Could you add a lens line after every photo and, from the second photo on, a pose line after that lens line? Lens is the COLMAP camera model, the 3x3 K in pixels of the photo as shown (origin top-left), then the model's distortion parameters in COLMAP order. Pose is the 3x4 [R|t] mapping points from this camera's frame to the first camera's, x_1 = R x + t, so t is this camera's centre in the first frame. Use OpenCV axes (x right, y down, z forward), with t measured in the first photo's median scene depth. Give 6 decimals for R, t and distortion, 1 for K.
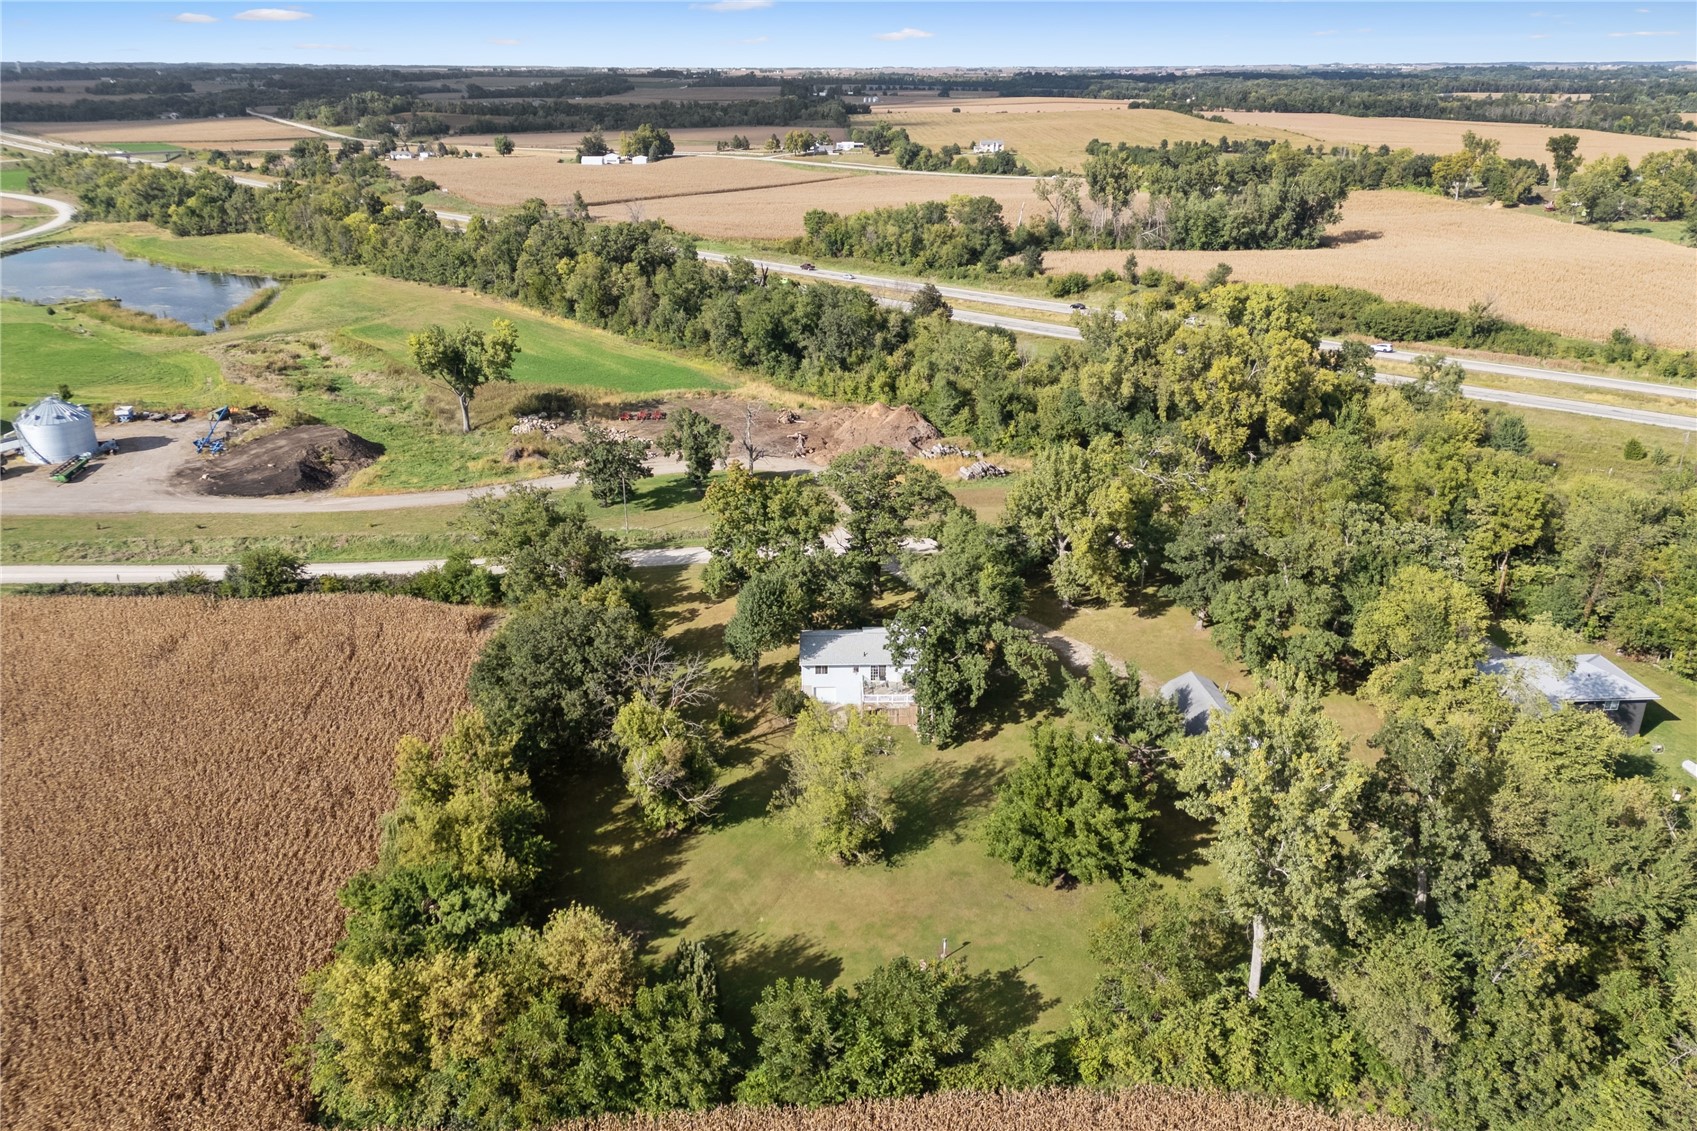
lens RADIAL K [[1231.7, 0, 848.5], [0, 1231.7, 565.5], [0, 0, 1]] dist [0.085627, -0.101431]
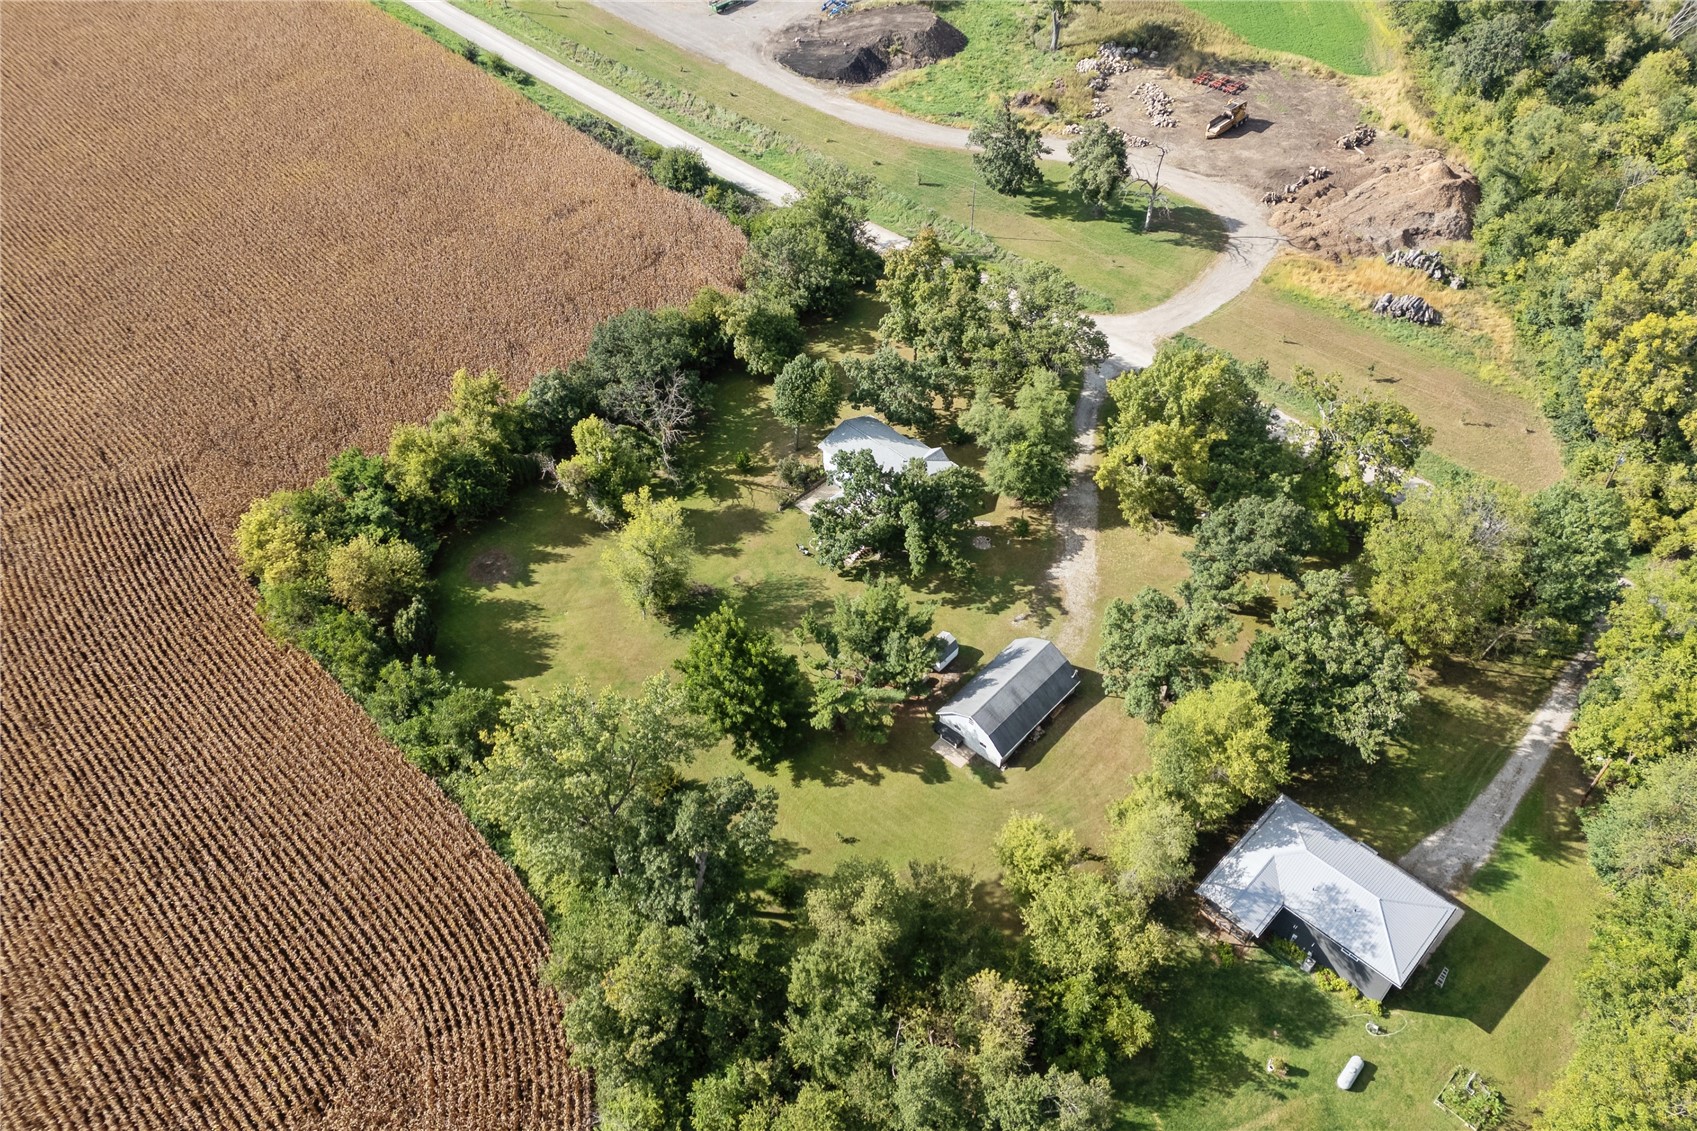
lens RADIAL K [[1231.7, 0, 848.5], [0, 1231.7, 565.5], [0, 0, 1]] dist [0.085627, -0.101431]
pose [[0.668792, 0.518803, -0.532503, 0.667095], [-0.272130, 0.837384, 0.474062, -0.384983], [0.691854, -0.172139, 0.701218, 0.231036]]
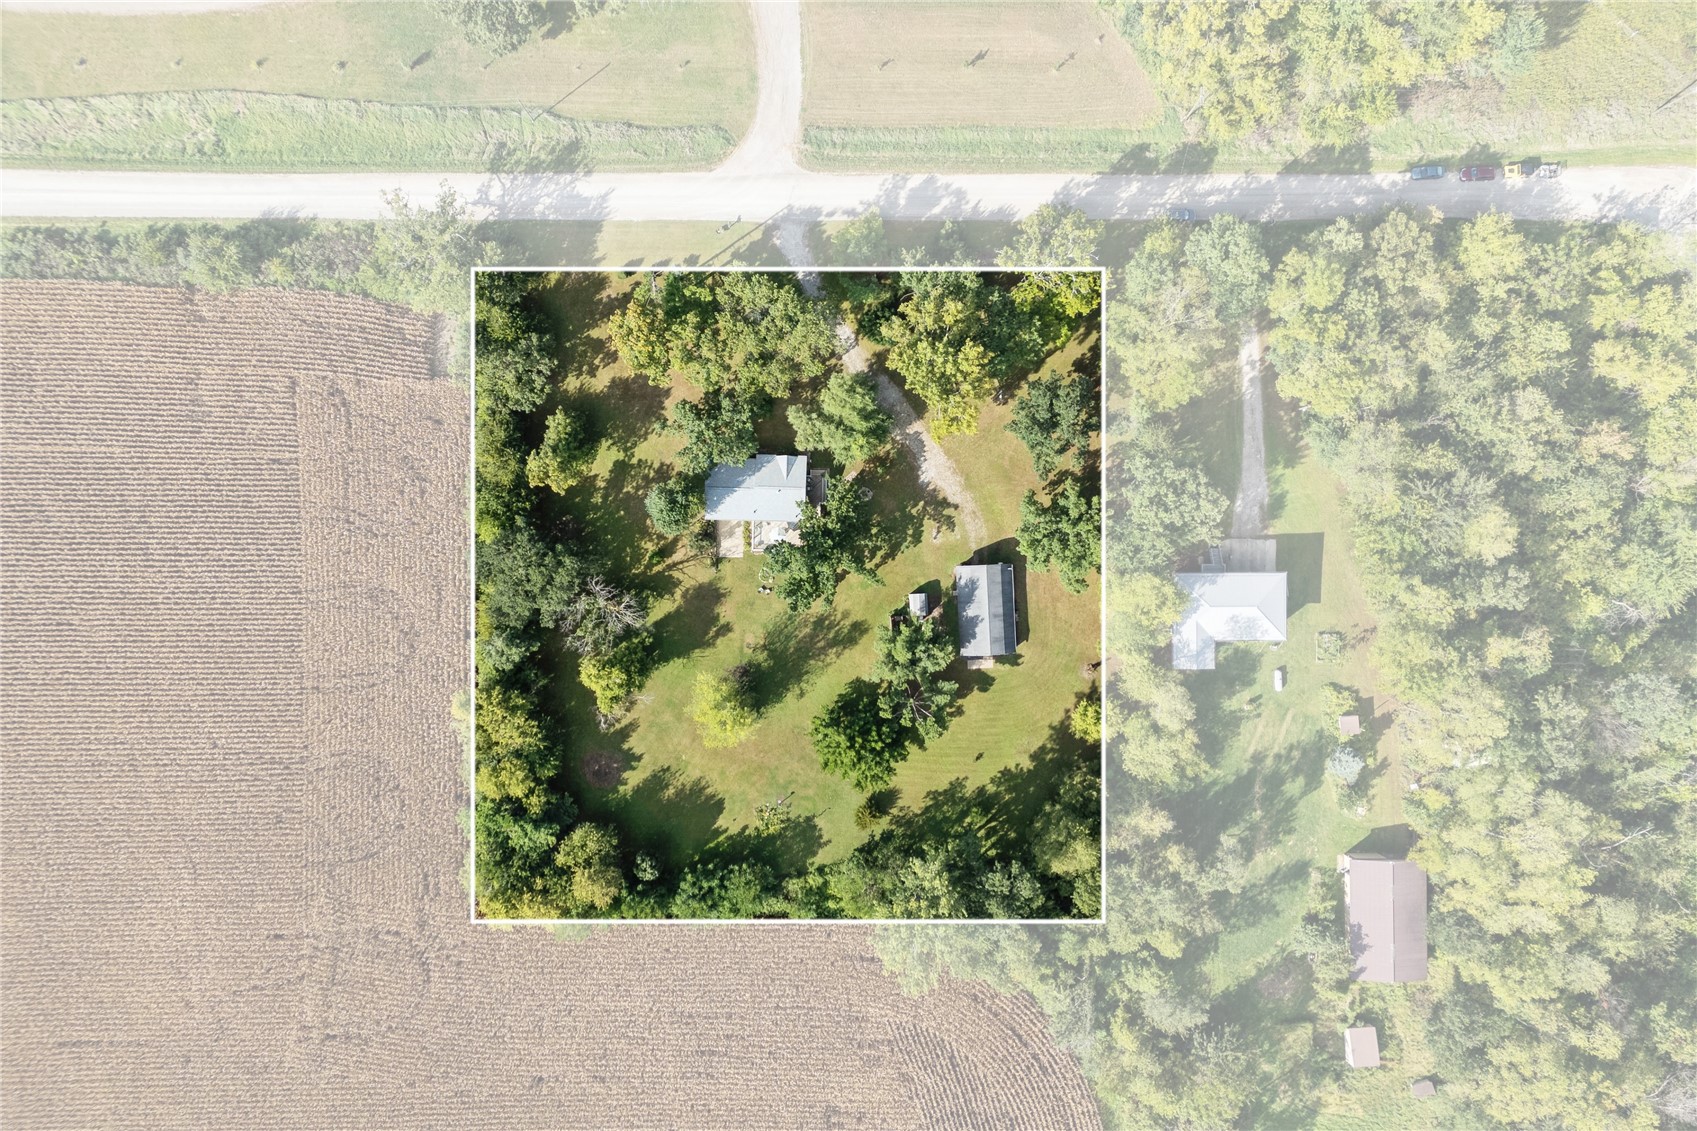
lens RADIAL K [[1231.7, 0, 848.5], [0, 1231.7, 565.5], [0, 0, 1]] dist [0.085627, -0.101431]
pose [[0.998403, 0.056308, 0.004514, 0.119147], [-0.024387, 0.357567, 0.933569, -1.213172], [0.050954, -0.932188, 0.358369, 0.512047]]
